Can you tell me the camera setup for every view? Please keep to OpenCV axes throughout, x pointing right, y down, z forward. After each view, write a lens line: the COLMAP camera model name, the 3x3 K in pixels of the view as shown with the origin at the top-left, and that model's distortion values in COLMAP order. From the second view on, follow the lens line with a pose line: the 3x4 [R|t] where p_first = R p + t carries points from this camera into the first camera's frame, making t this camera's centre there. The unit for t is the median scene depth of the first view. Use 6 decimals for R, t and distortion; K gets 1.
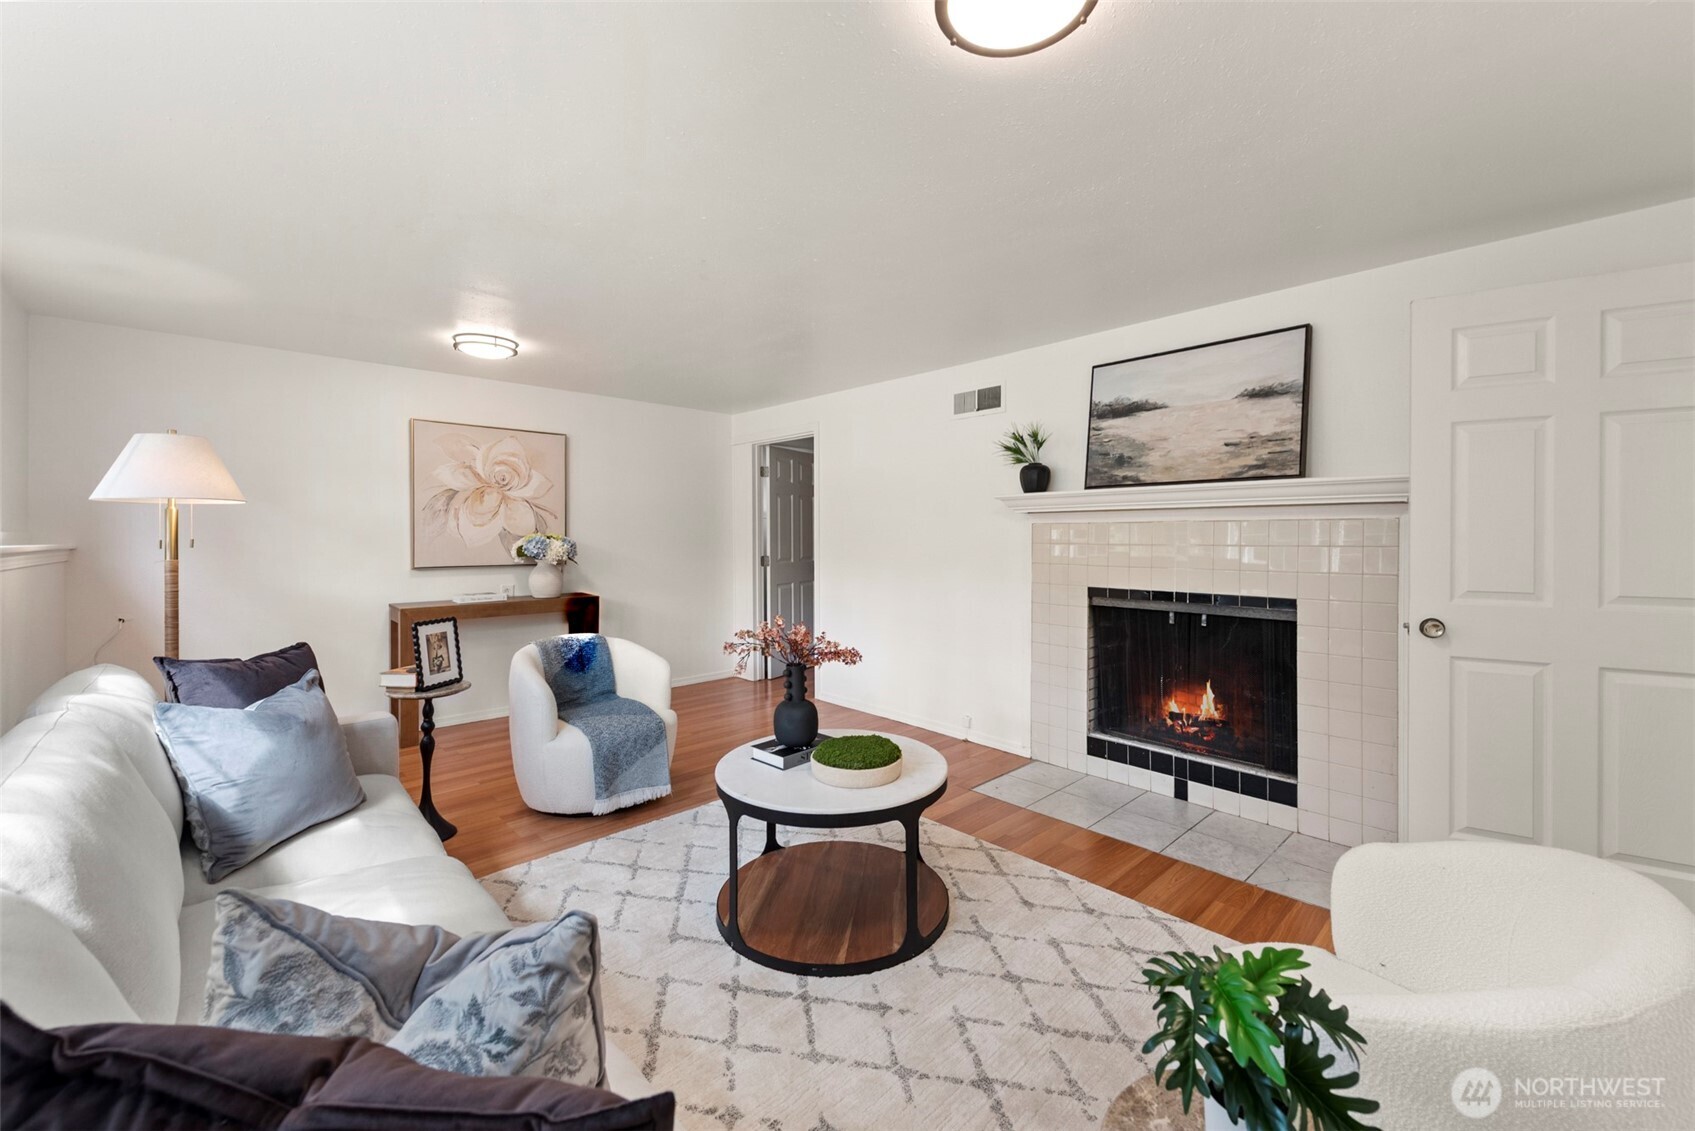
lens RADIAL K [[687.3, 0, 846.2], [0, 687.3, 539.5], [0, 0, 1]] dist [-0.001404, -0.000563]
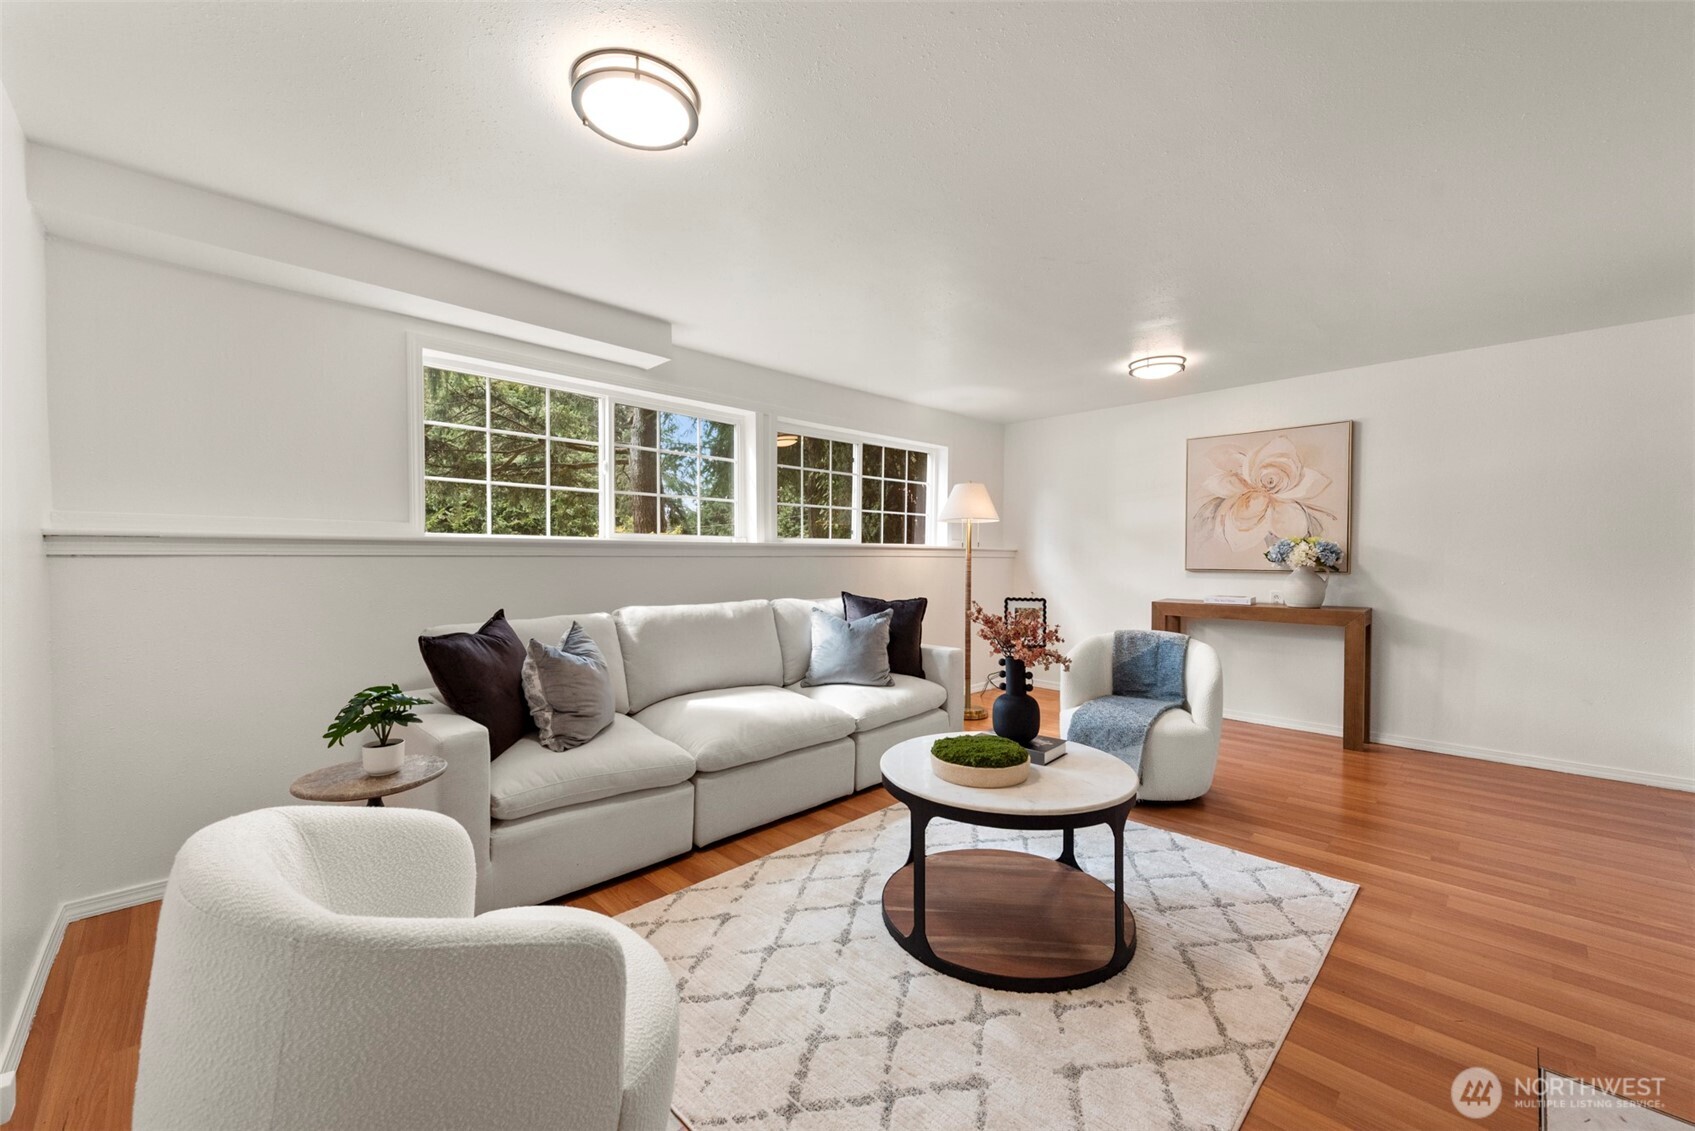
lens RADIAL K [[664.1, 0, 844.5], [0, 664.1, 594.6], [0, 0, 1]] dist [-0.000718, -0.000135]
pose [[0.011346, 0.059006, -0.998193, 0.566110], [-0.013817, 0.998171, 0.058848, 0.030751], [0.999840, 0.013124, 0.012141, 0.507645]]
